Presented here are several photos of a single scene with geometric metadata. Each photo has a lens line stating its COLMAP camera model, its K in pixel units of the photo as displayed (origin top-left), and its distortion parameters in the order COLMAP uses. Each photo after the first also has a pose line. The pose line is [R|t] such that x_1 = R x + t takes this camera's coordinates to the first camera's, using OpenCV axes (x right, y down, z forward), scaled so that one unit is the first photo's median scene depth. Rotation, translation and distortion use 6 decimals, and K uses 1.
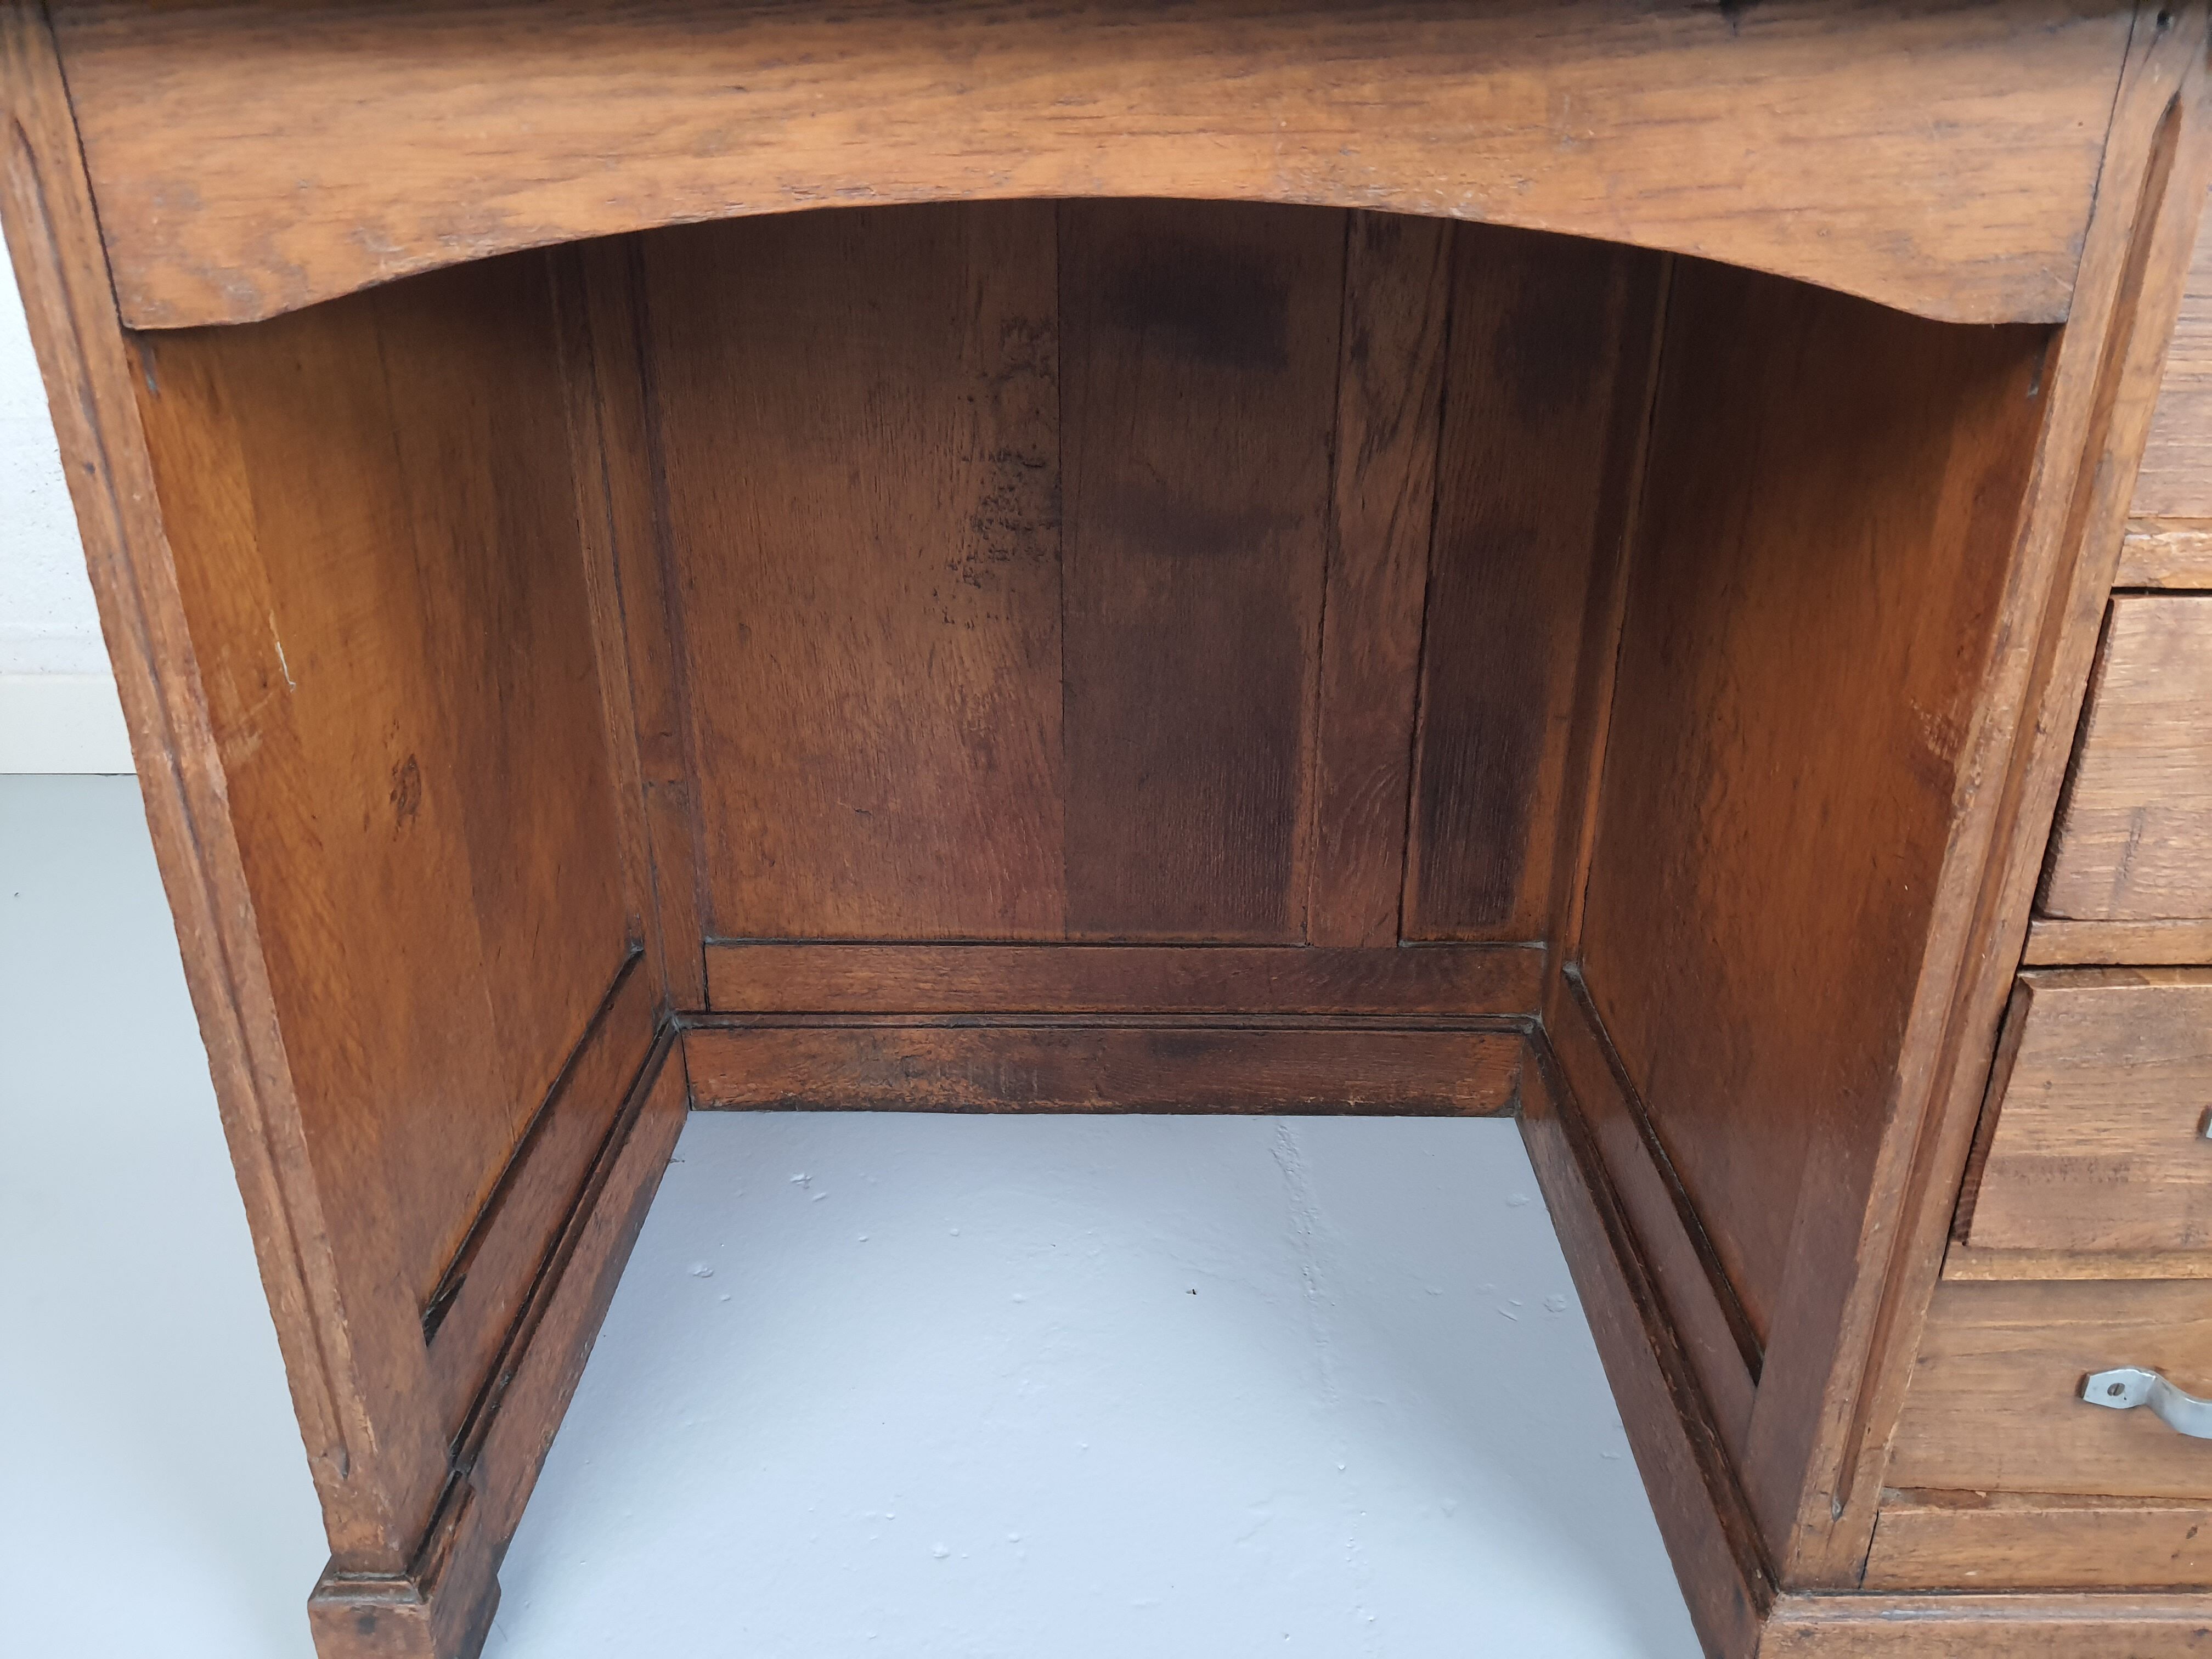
lens RADIAL K [[1757.8, 0, 1109.1], [0, 1757.8, 855.1], [0, 0, 1]] dist [0.060841, -0.111666]
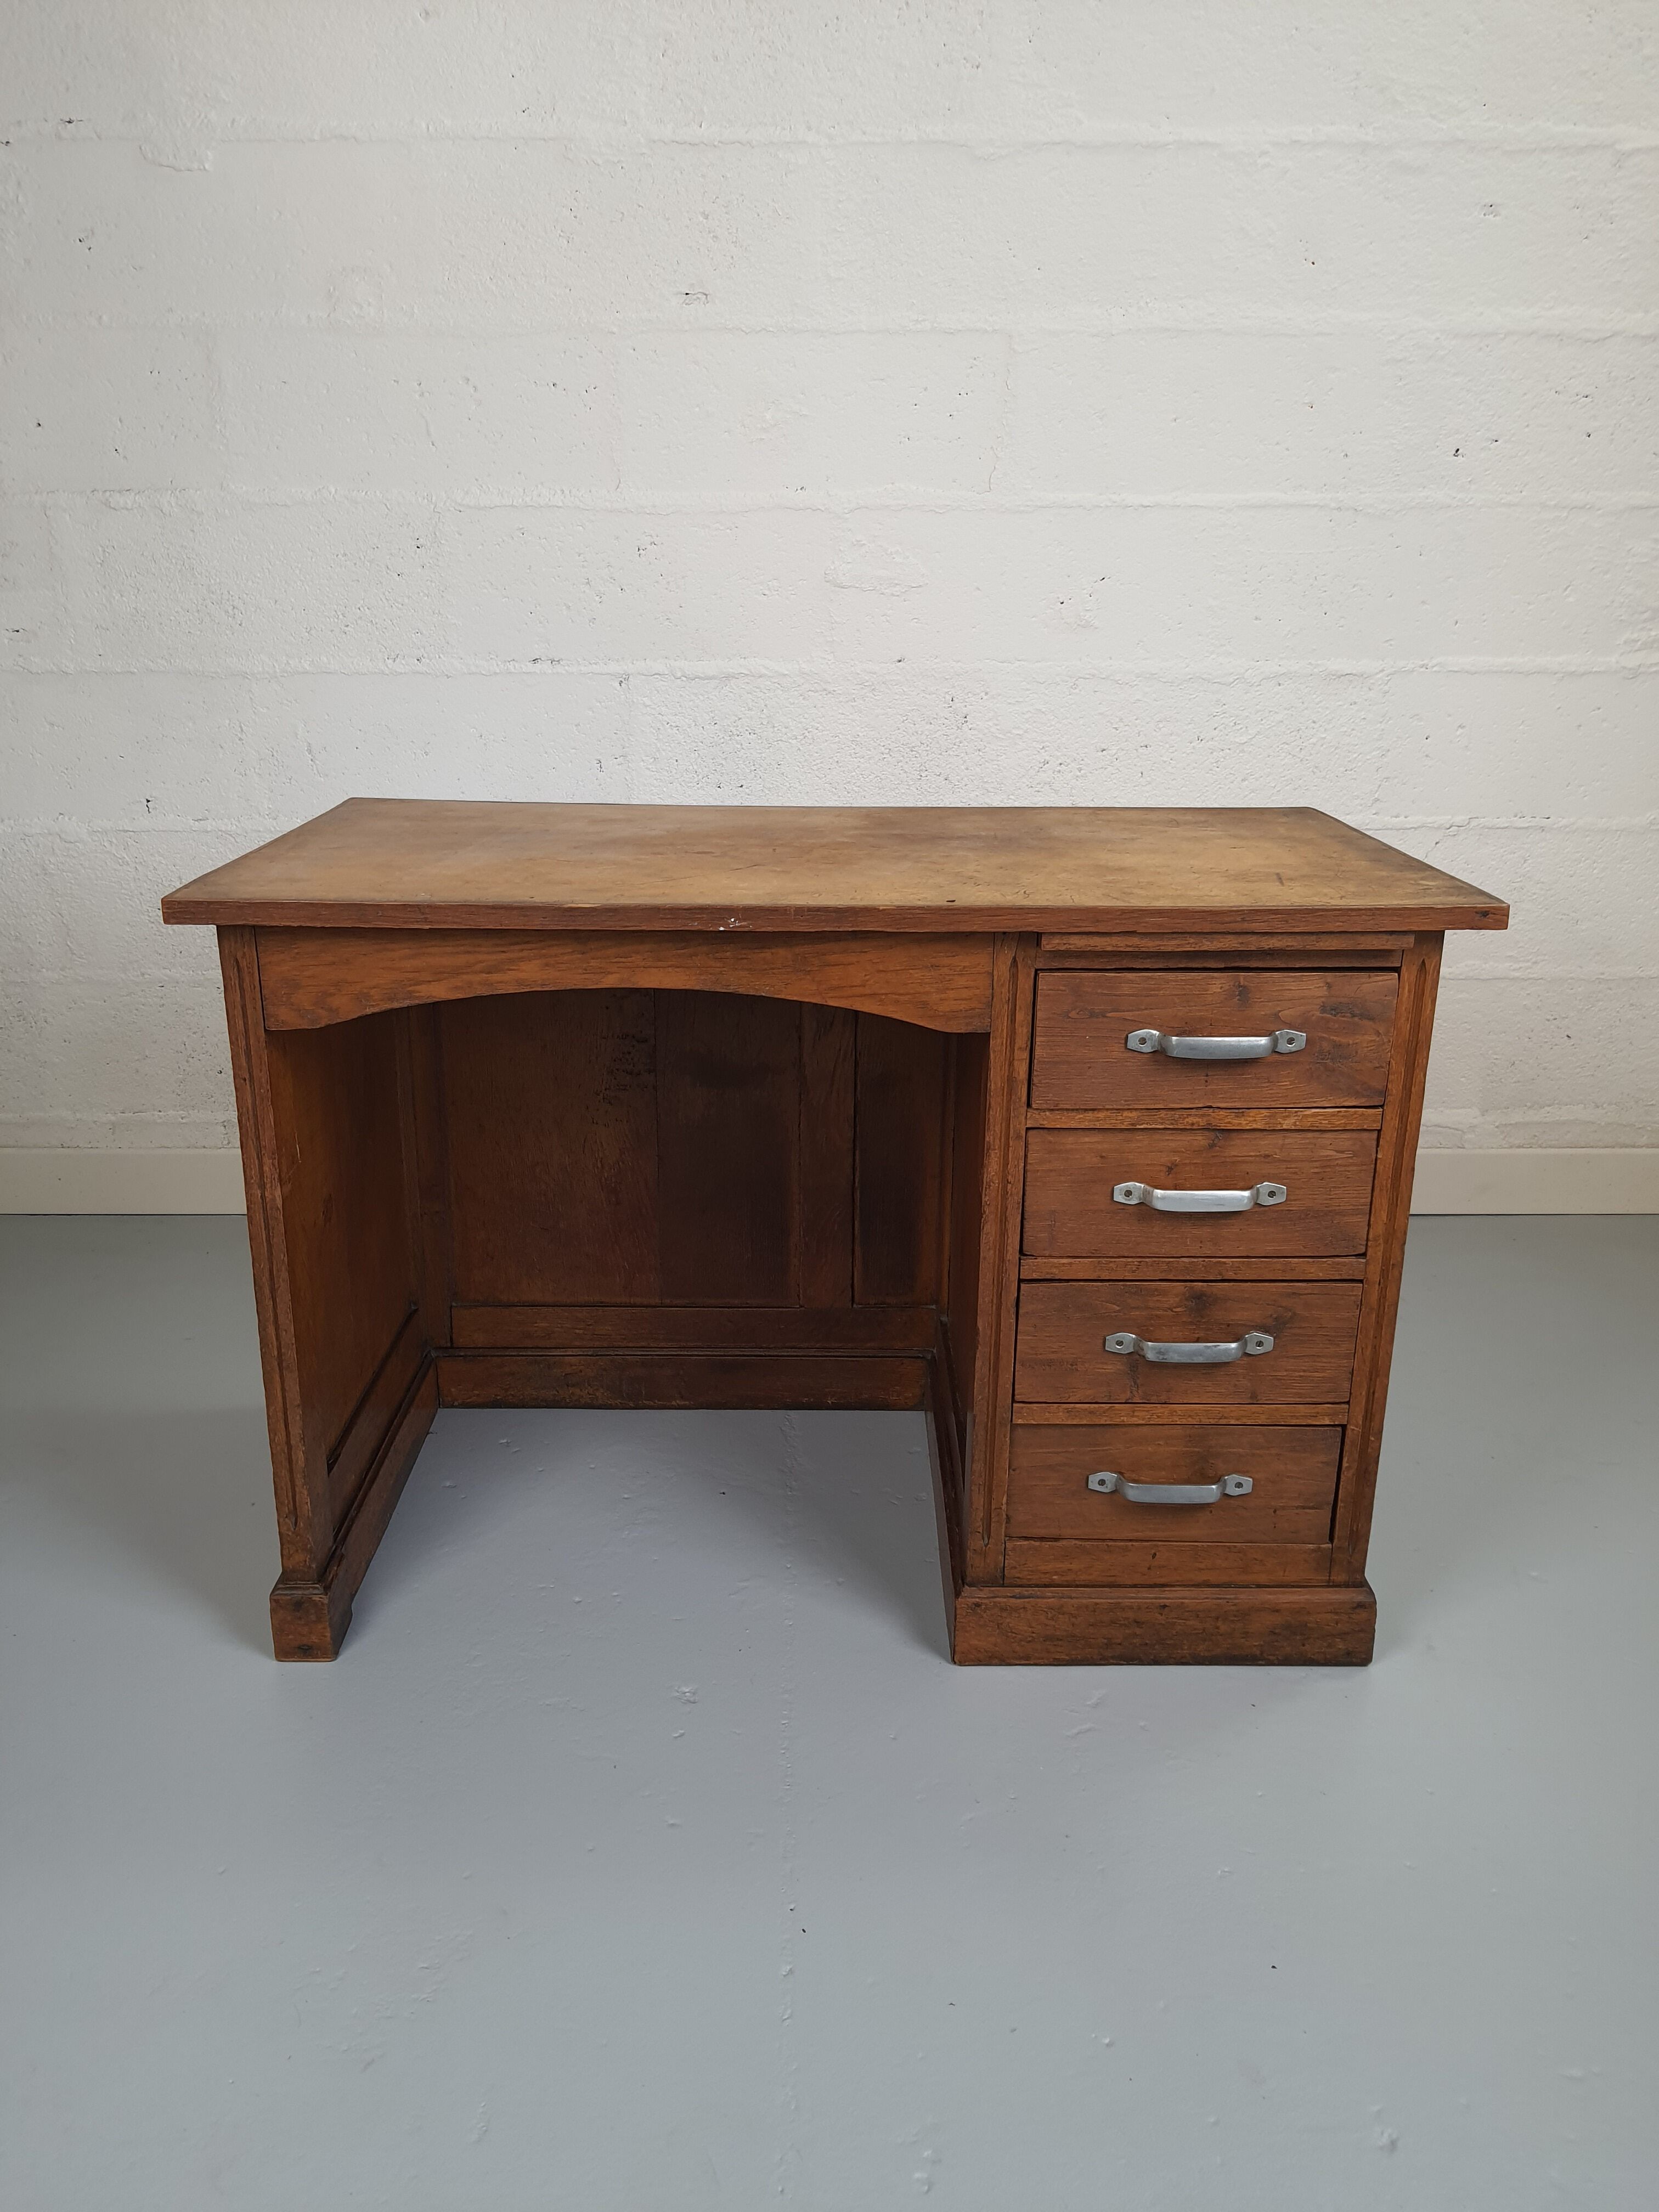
lens RADIAL K [[1757.8, 0, 823.4], [0, 1757.8, 1109.5], [0, 0, 1]] dist [0.060841, -0.111666]
pose [[0.999913, 0.002882, 0.012860, 0.181416], [-0.001378, 0.993316, -0.115418, 0.092871], [-0.013106, 0.115391, 0.993234, -1.201737]]
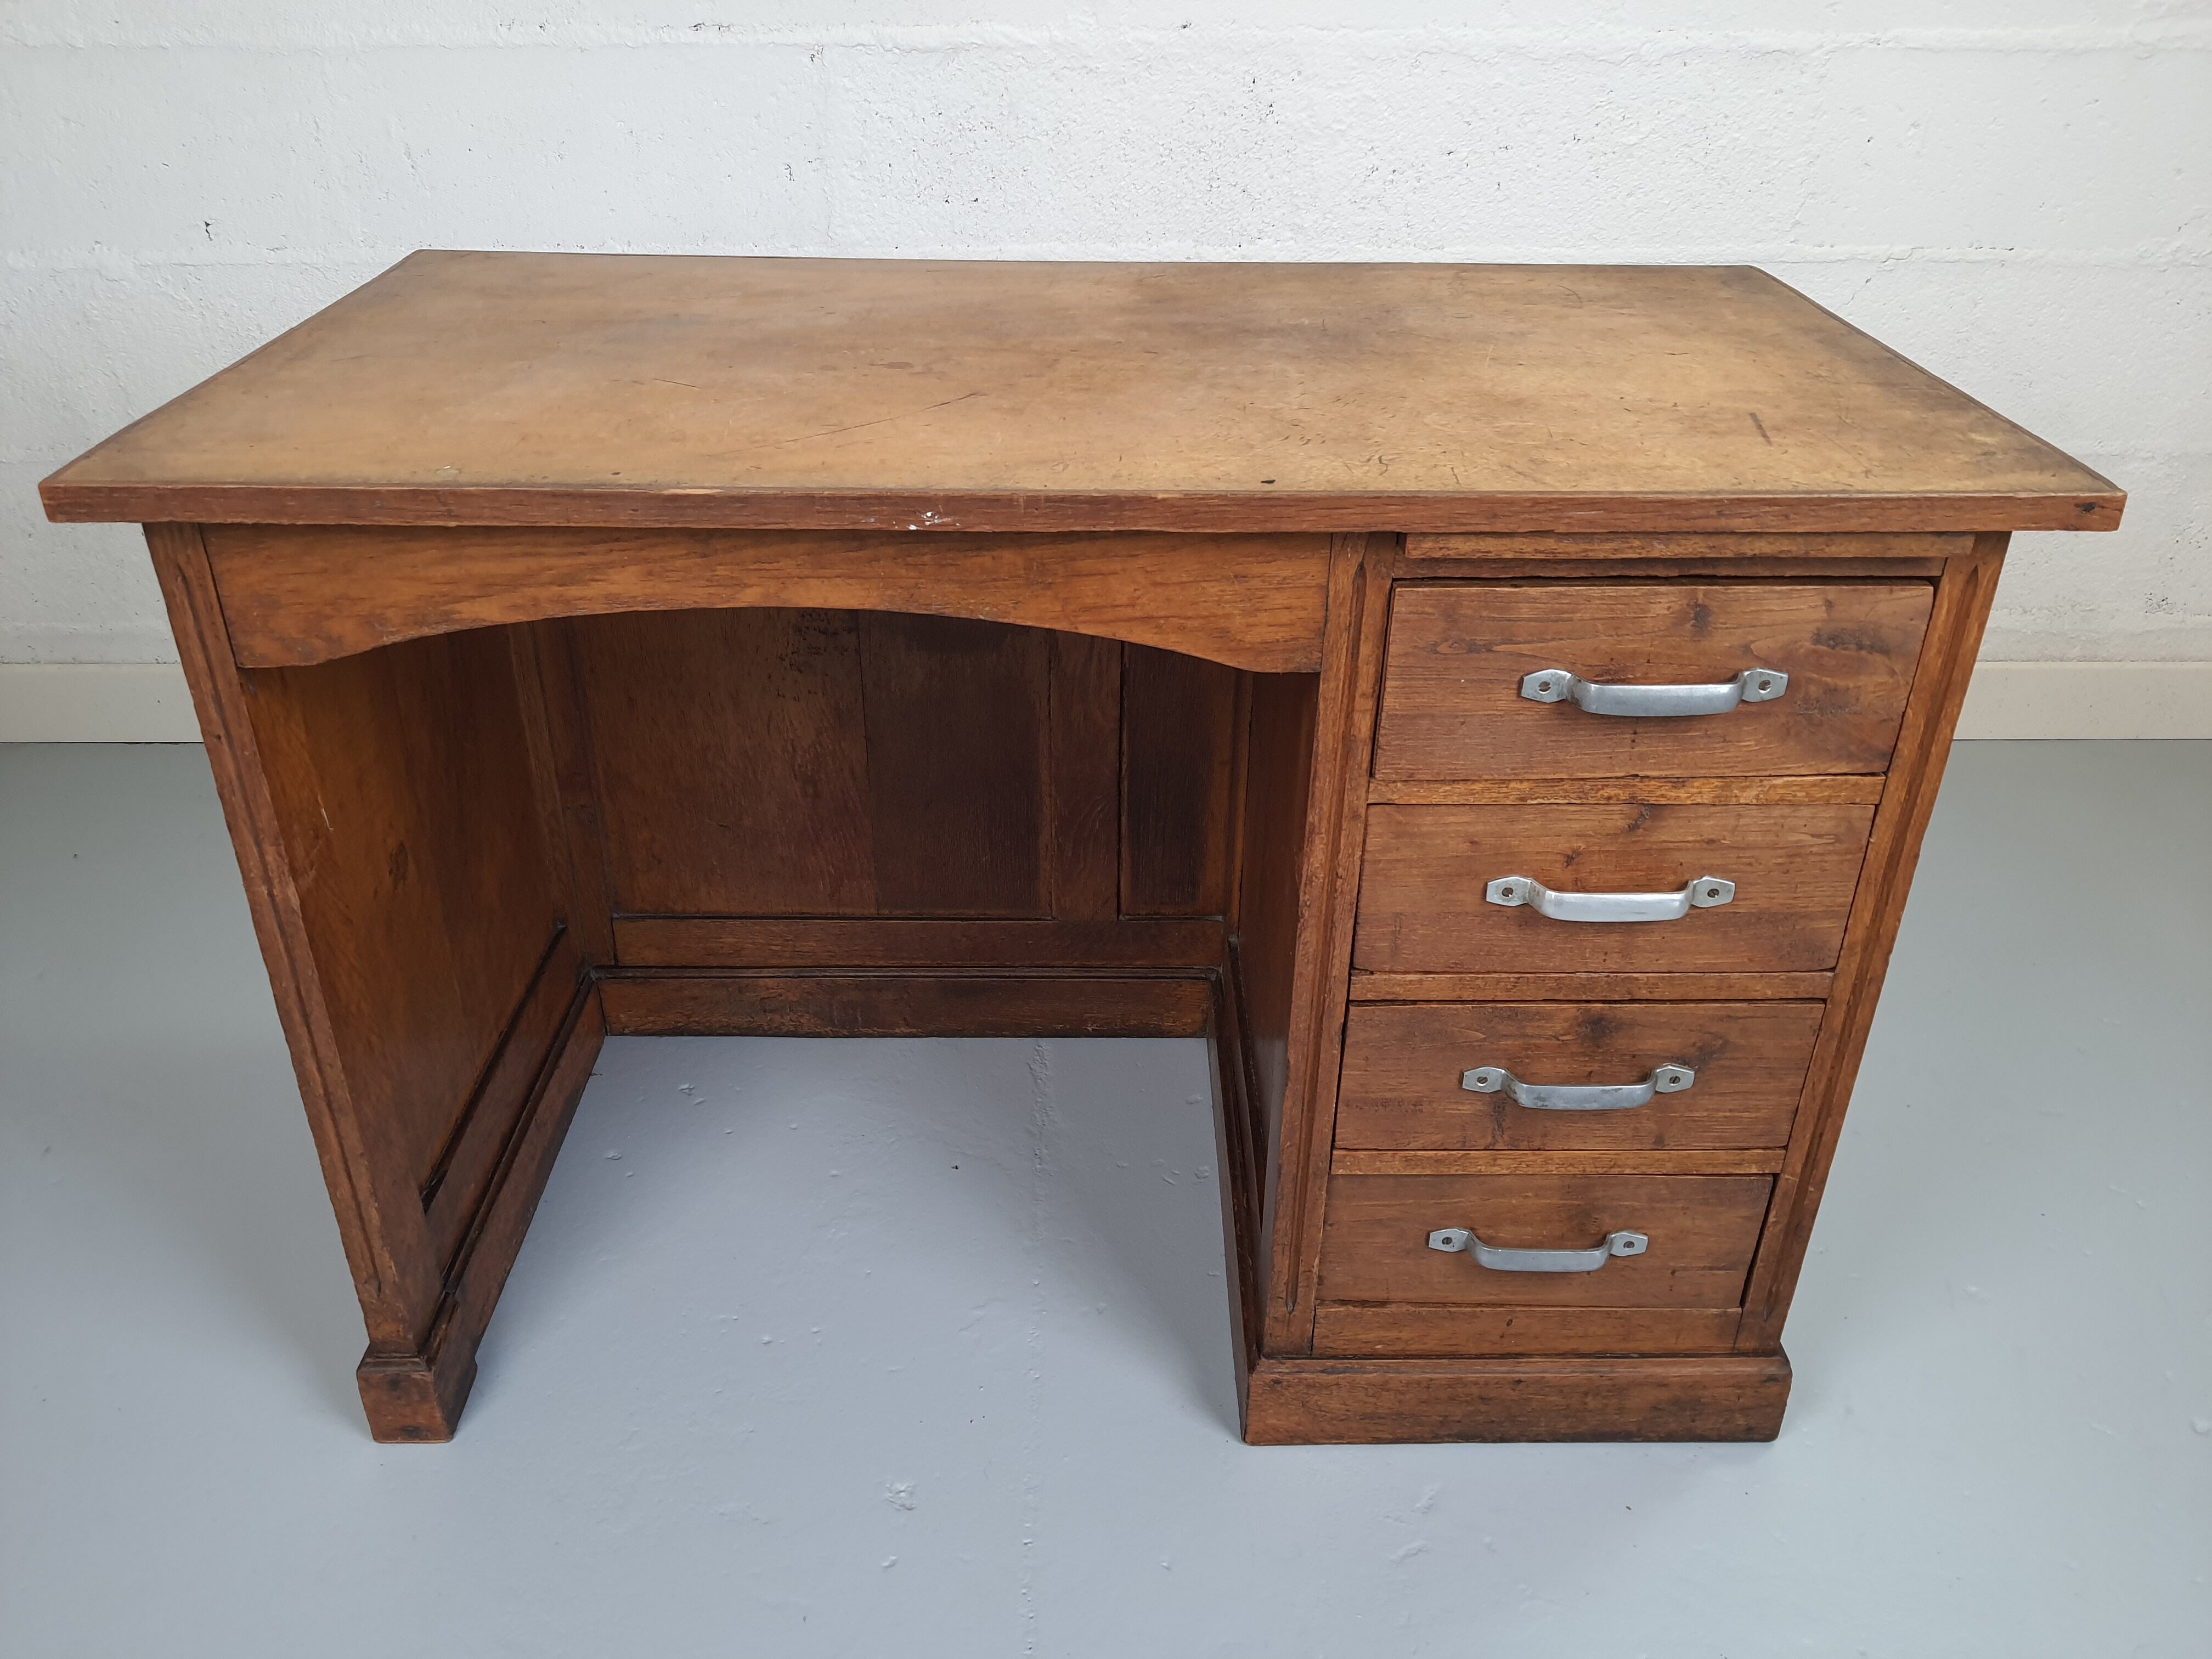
lens RADIAL K [[1757.8, 0, 1108.5], [0, 1757.8, 863.2], [0, 0, 1]] dist [0.060841, -0.111666]
pose [[0.999785, -0.001009, 0.020731, 0.206010], [-0.001009, 0.995274, 0.097104, -0.203860], [-0.020731, -0.097104, 0.995058, -0.595117]]
